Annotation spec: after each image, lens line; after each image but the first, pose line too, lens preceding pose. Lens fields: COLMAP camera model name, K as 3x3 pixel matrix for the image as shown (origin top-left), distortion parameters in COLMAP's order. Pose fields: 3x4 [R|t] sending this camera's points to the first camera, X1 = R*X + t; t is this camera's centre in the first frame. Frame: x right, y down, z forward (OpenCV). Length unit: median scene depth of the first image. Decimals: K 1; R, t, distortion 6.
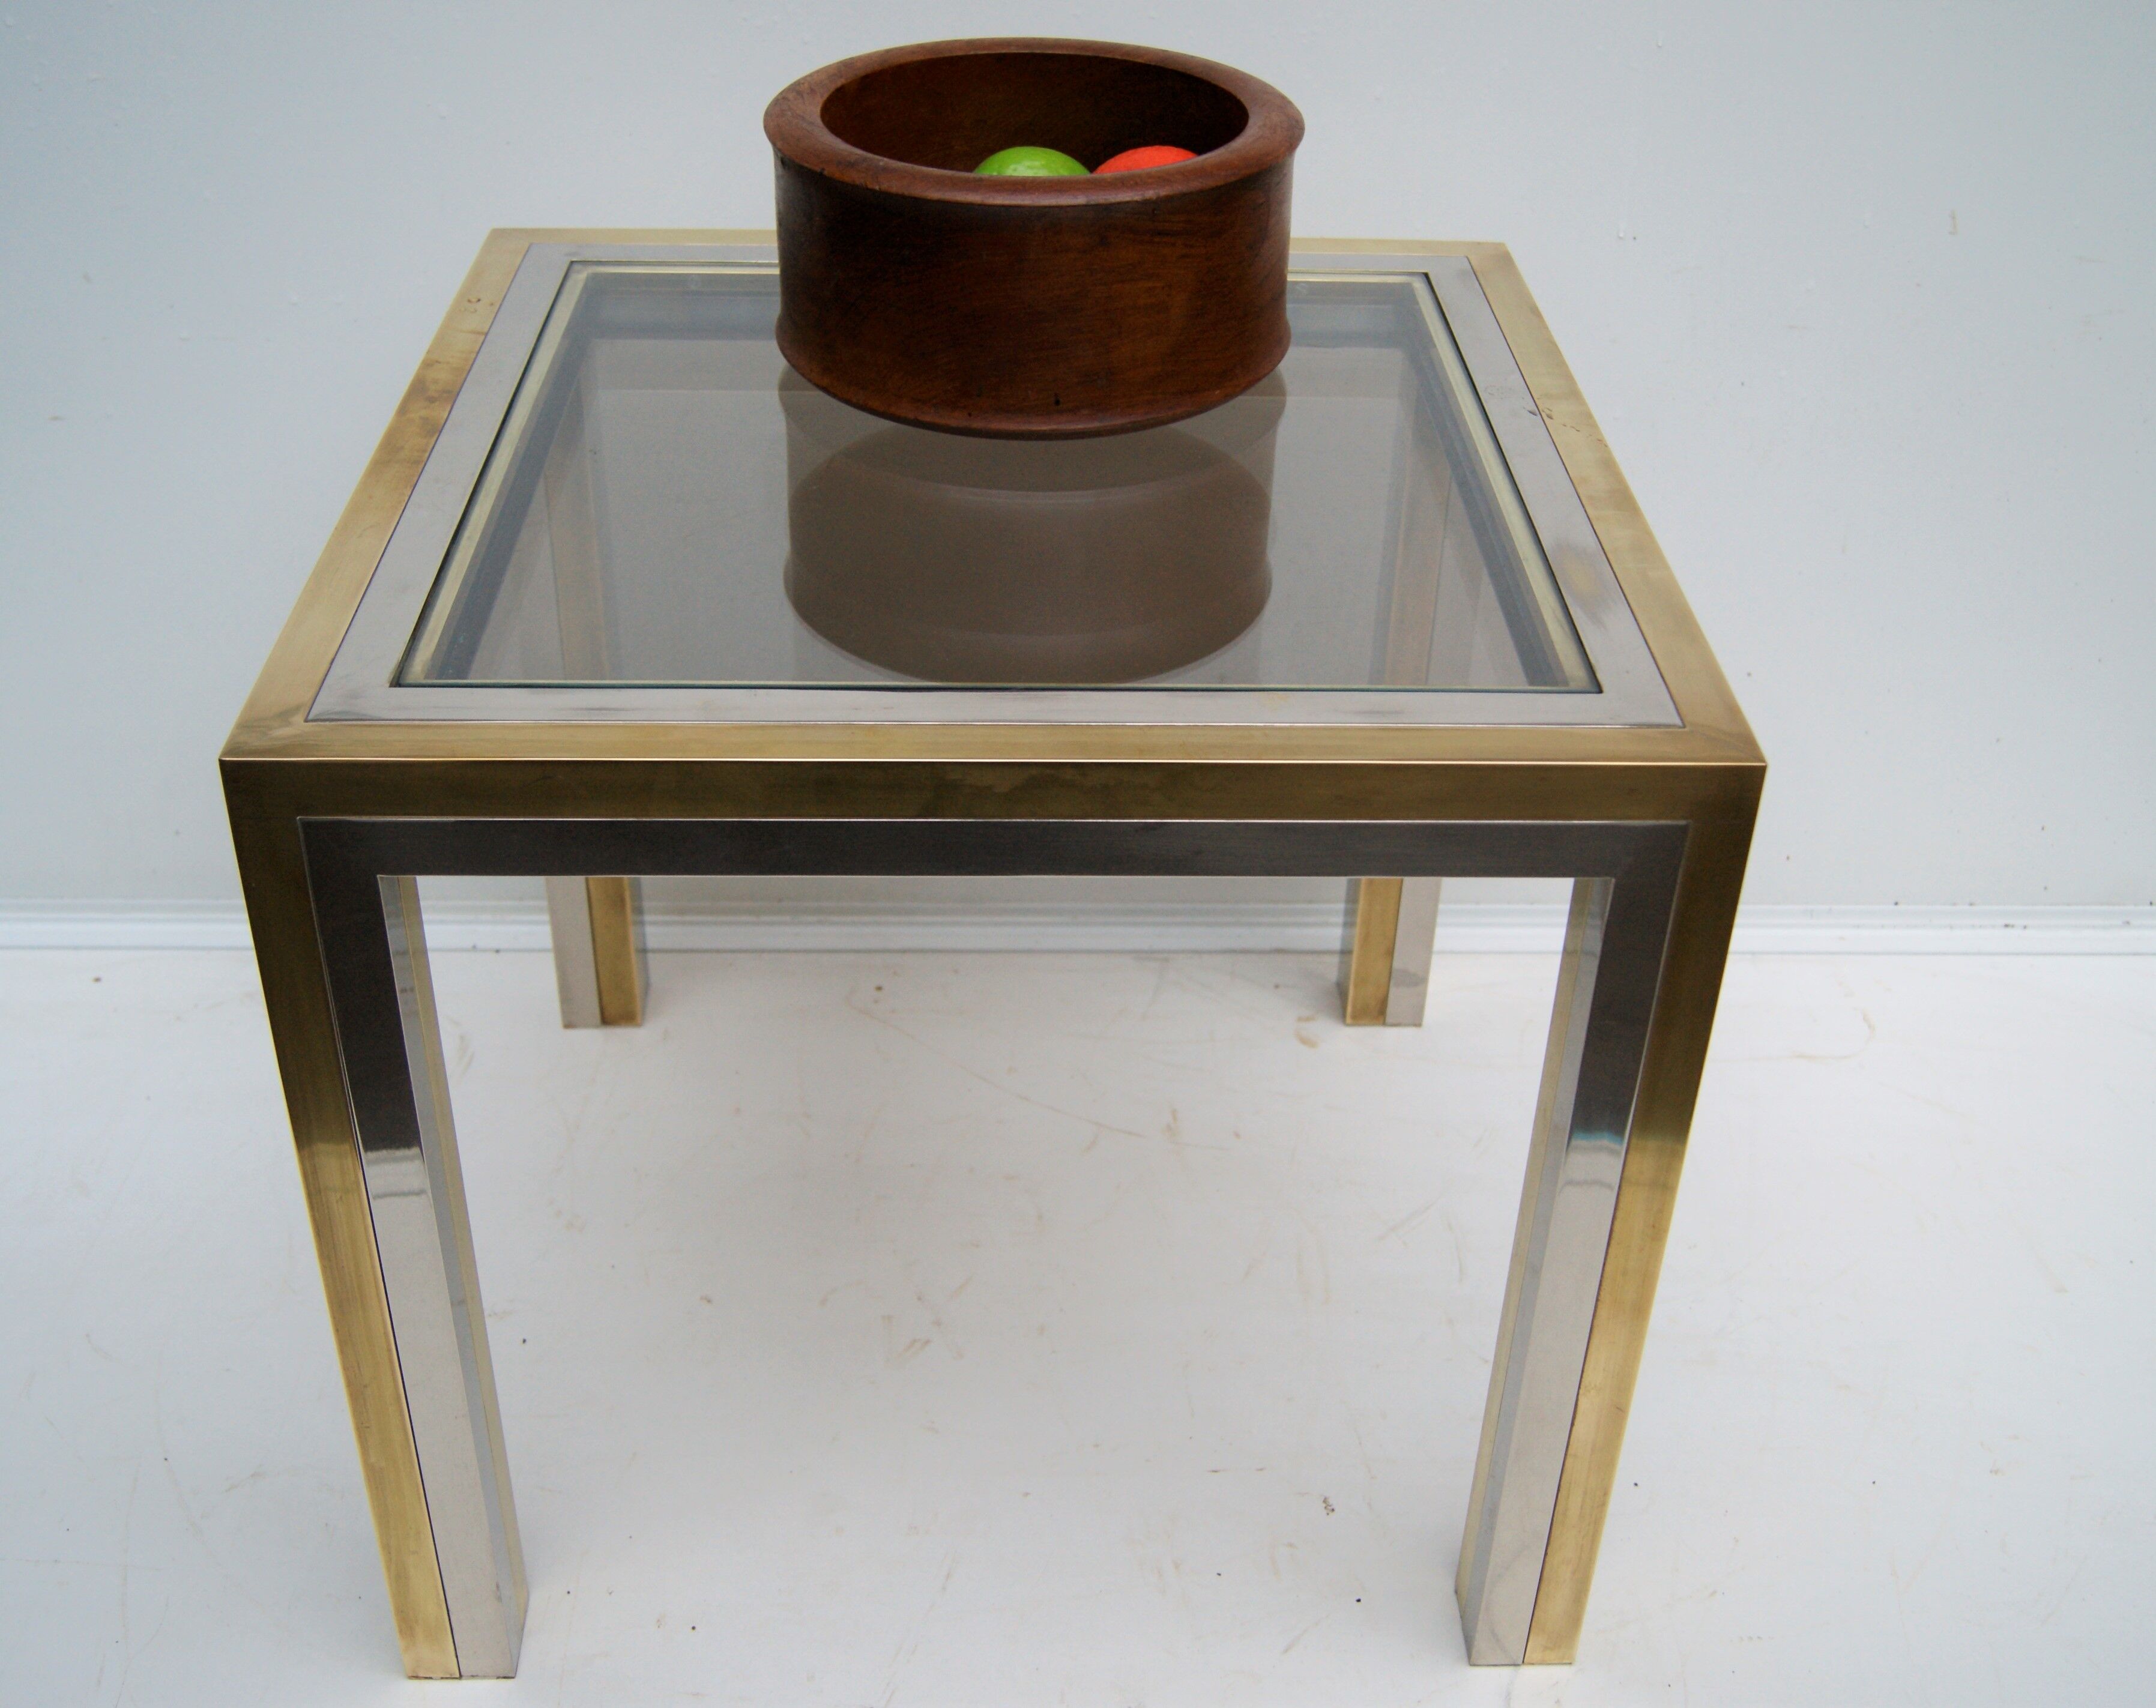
lens RADIAL K [[2365.0, 0, 1078.0], [0, 2365.0, 854.0], [0, 0, 1]] dist [-0.005151, -0.019917]
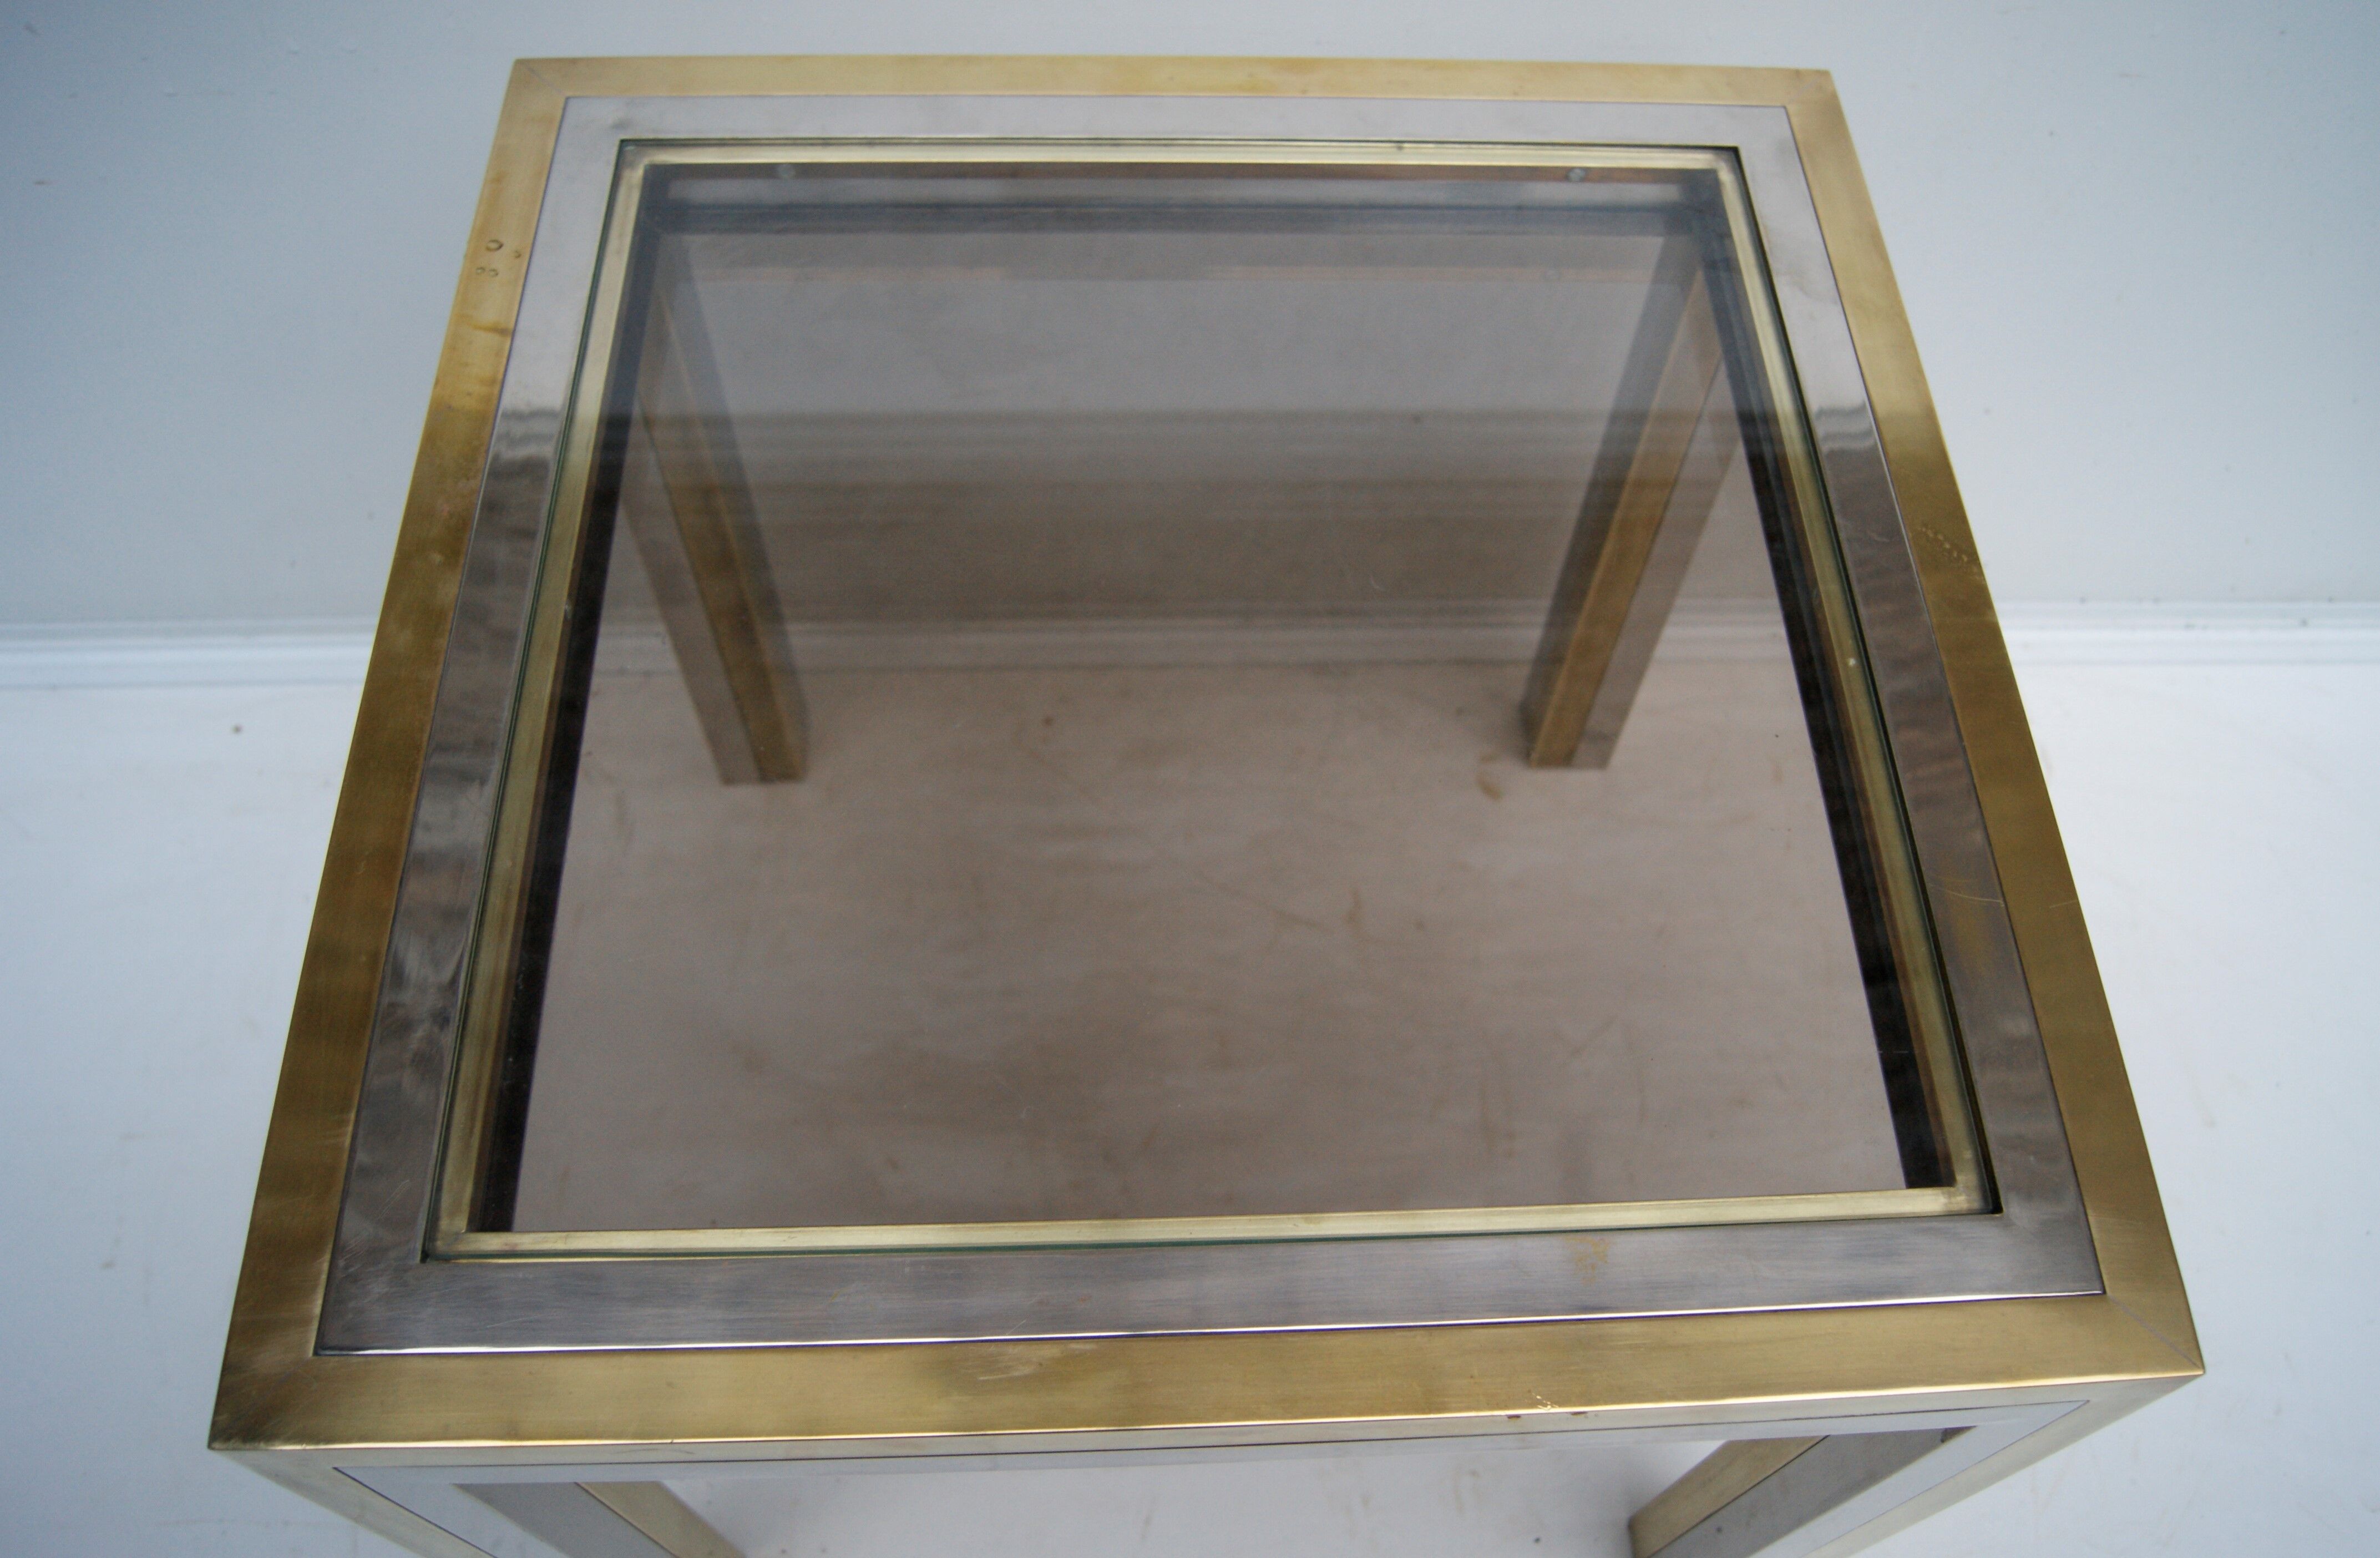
lens RADIAL K [[1924.4, 0, 1259.1], [0, 1924.4, 777.3], [0, 0, 1]] dist [-0.093039, 0.048427]
pose [[0.999468, -0.002450, 0.032514, -0.032938], [-0.011689, 0.903972, 0.427433, -0.359448], [-0.030439, -0.427585, 0.903462, 0.394485]]
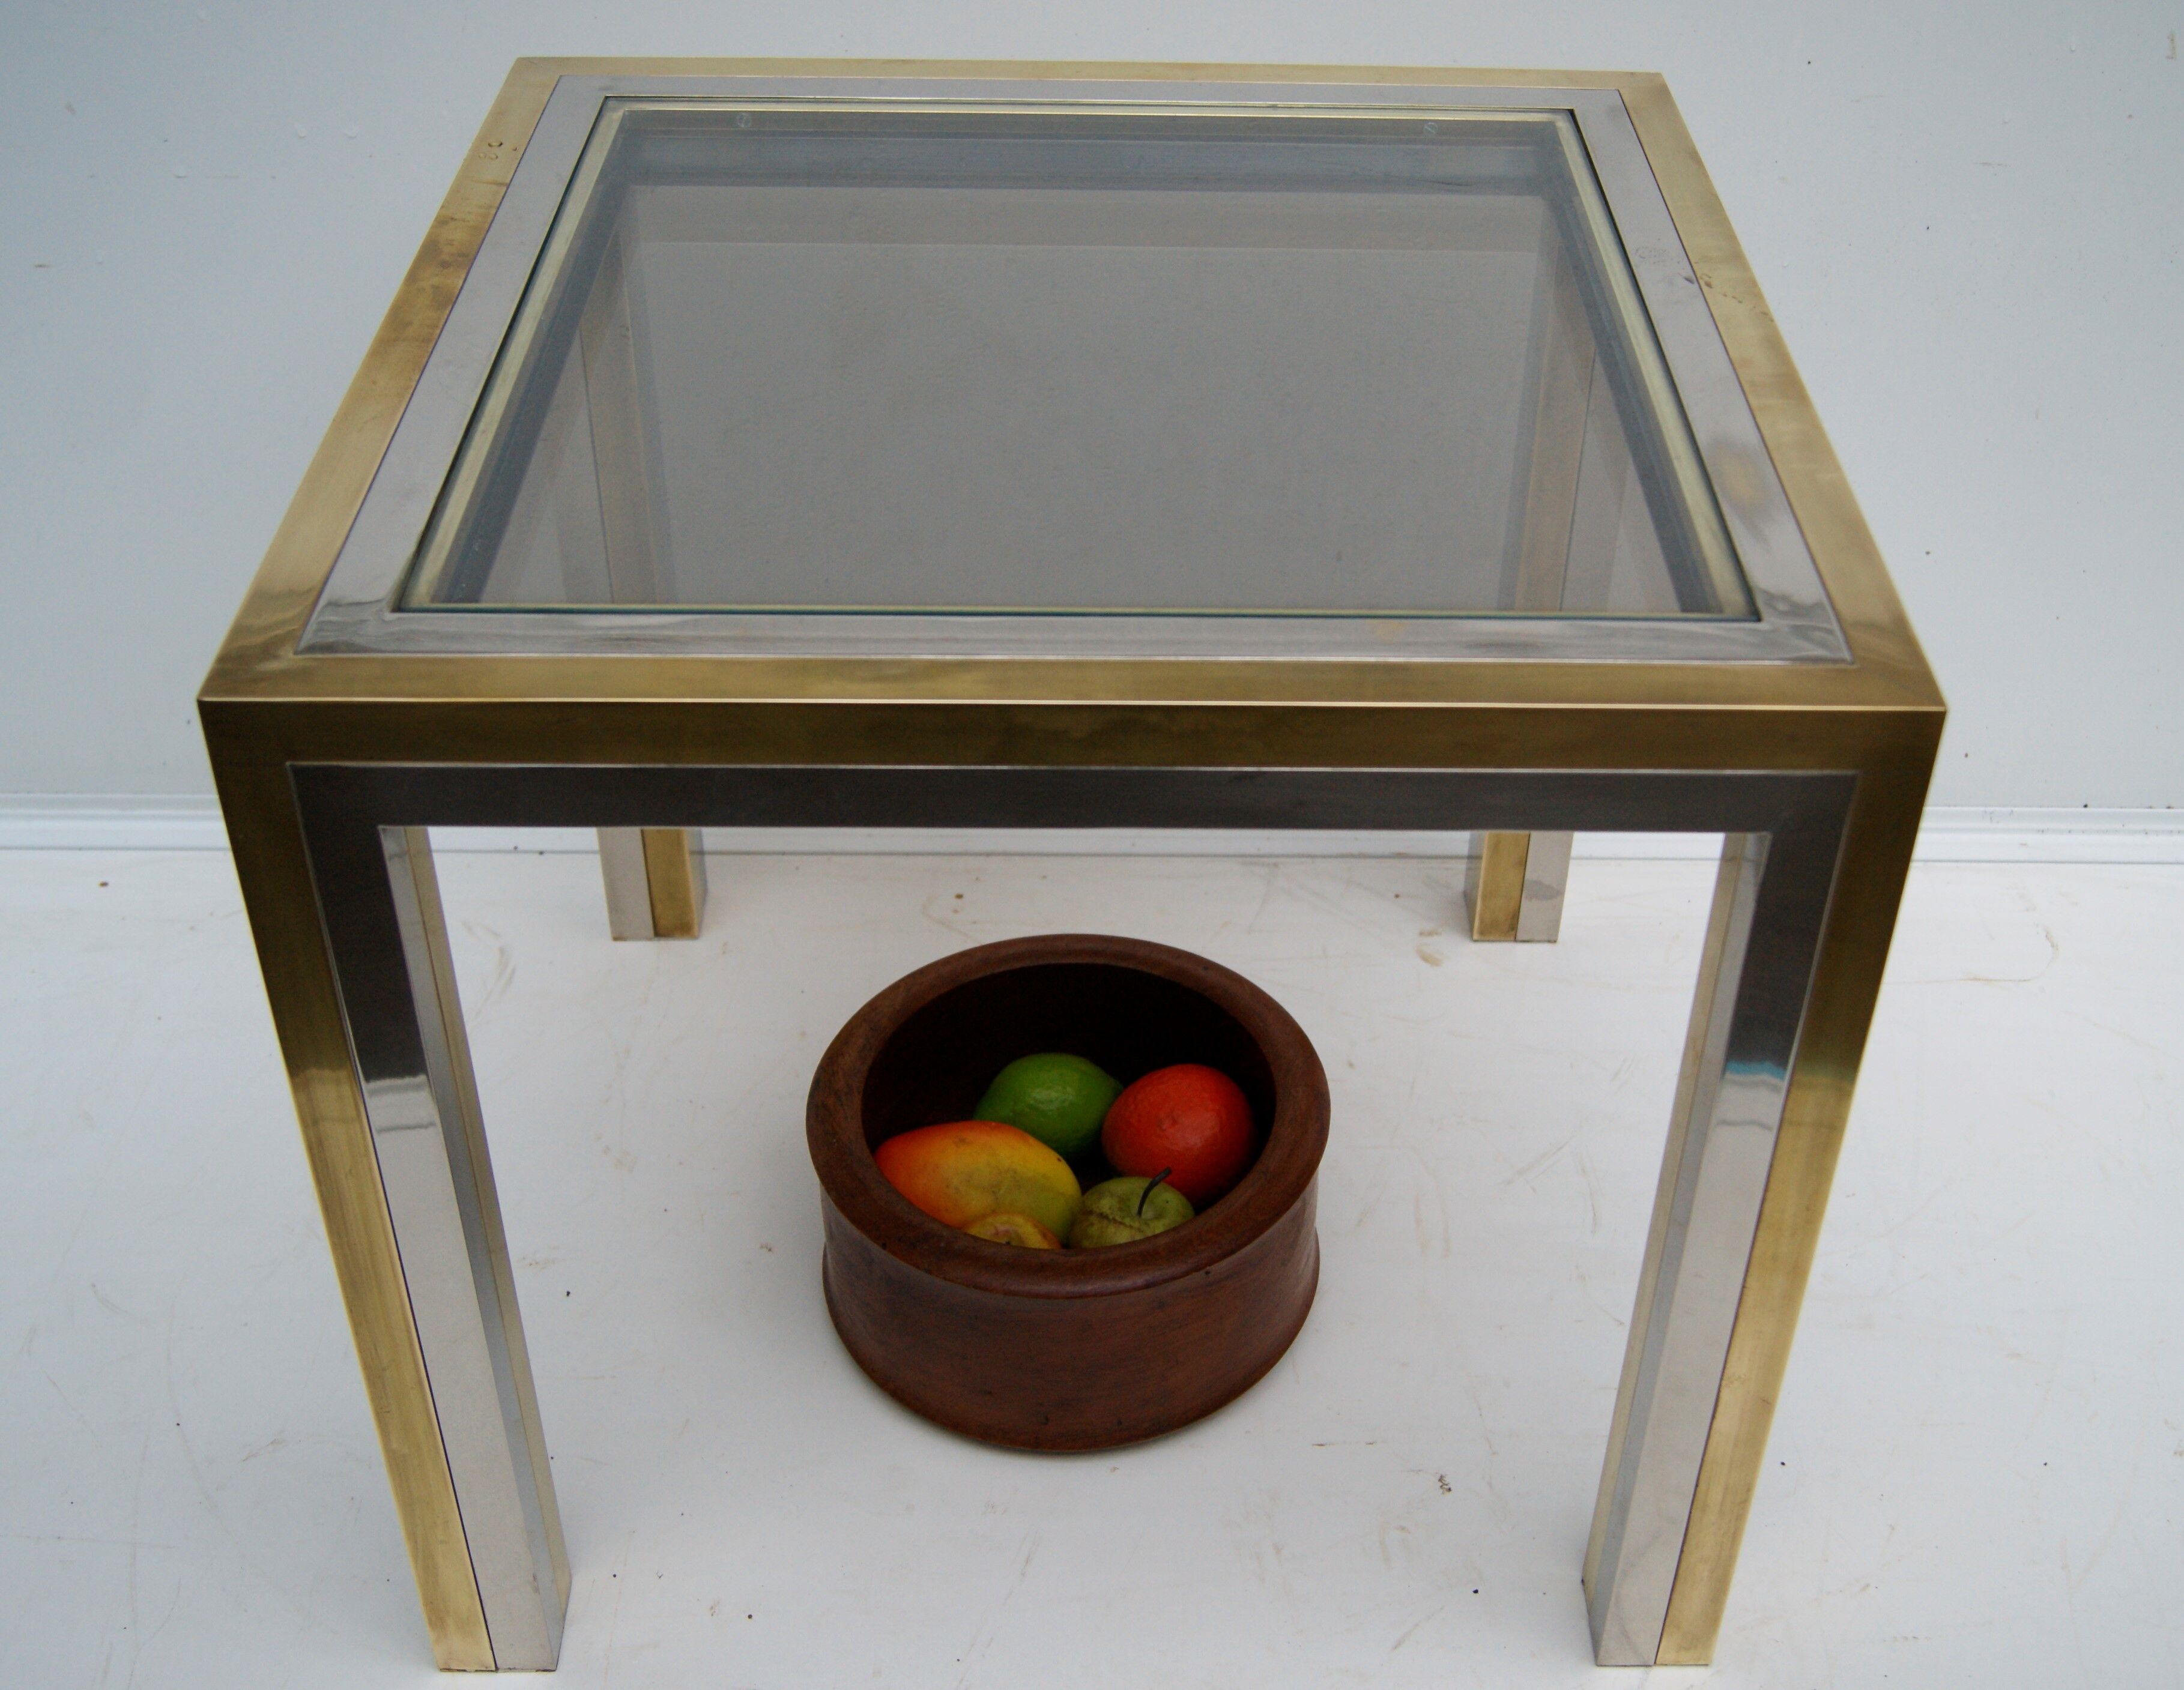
lens RADIAL K [[2549.3, 0, 1157.1], [0, 2549.3, 853.0], [0, 0, 1]] dist [-0.007709, -0.013445]
pose [[0.999886, 0.004586, -0.014355, 0.008292], [-0.003638, 0.997854, 0.065371, -0.033868], [0.014624, -0.065312, 0.997758, 0.033868]]
